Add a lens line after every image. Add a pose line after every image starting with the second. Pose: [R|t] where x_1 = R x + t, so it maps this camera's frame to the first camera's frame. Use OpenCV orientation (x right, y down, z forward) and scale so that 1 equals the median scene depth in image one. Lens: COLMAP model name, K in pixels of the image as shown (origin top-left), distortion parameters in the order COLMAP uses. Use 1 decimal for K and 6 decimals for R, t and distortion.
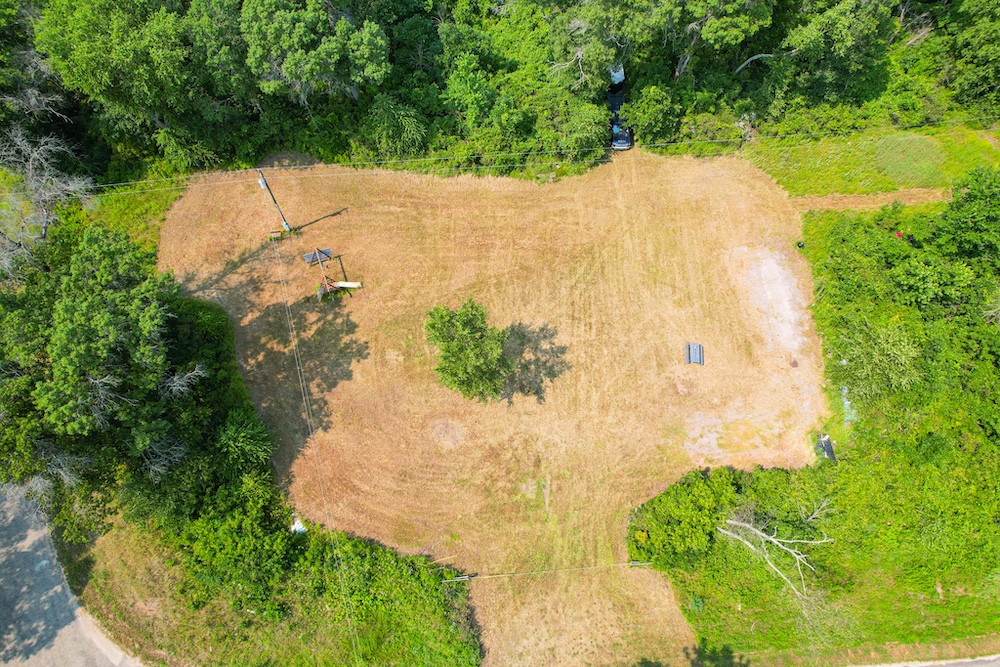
lens RADIAL K [[632.2, 0, 501.7], [0, 632.2, 327.0], [0, 0, 1]] dist [-0.070716, 0.062921]
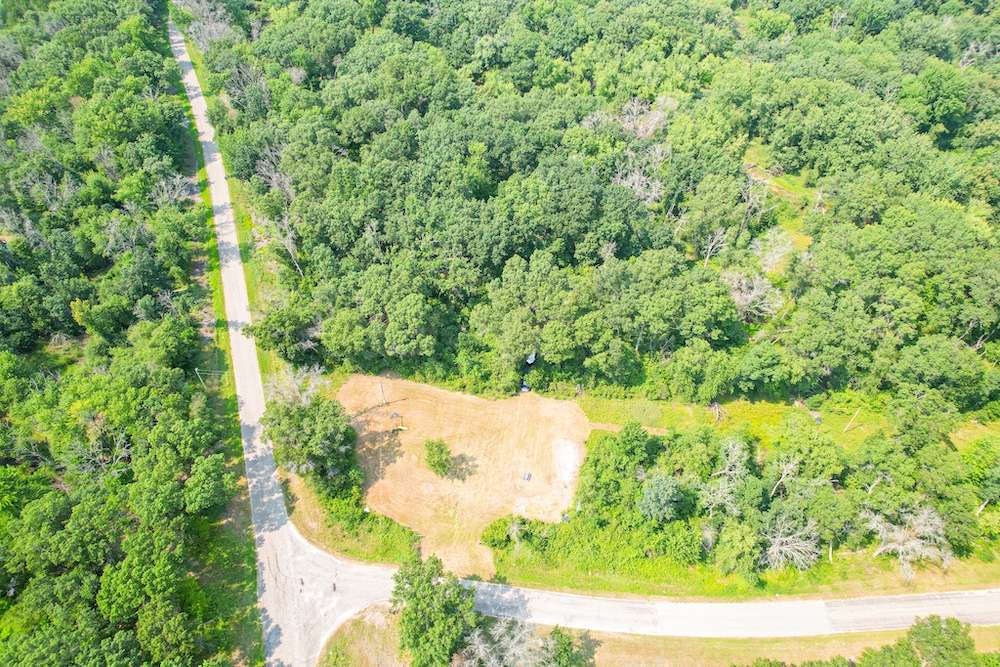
lens RADIAL K [[632.2, 0, 509.2], [0, 632.2, 334.8], [0, 0, 1]] dist [-0.070716, 0.062921]
pose [[0.982992, 0.144547, -0.113285, 0.444712], [-0.169311, 0.952238, -0.254119, 0.159842], [0.071142, 0.268977, 0.960516, -1.639101]]
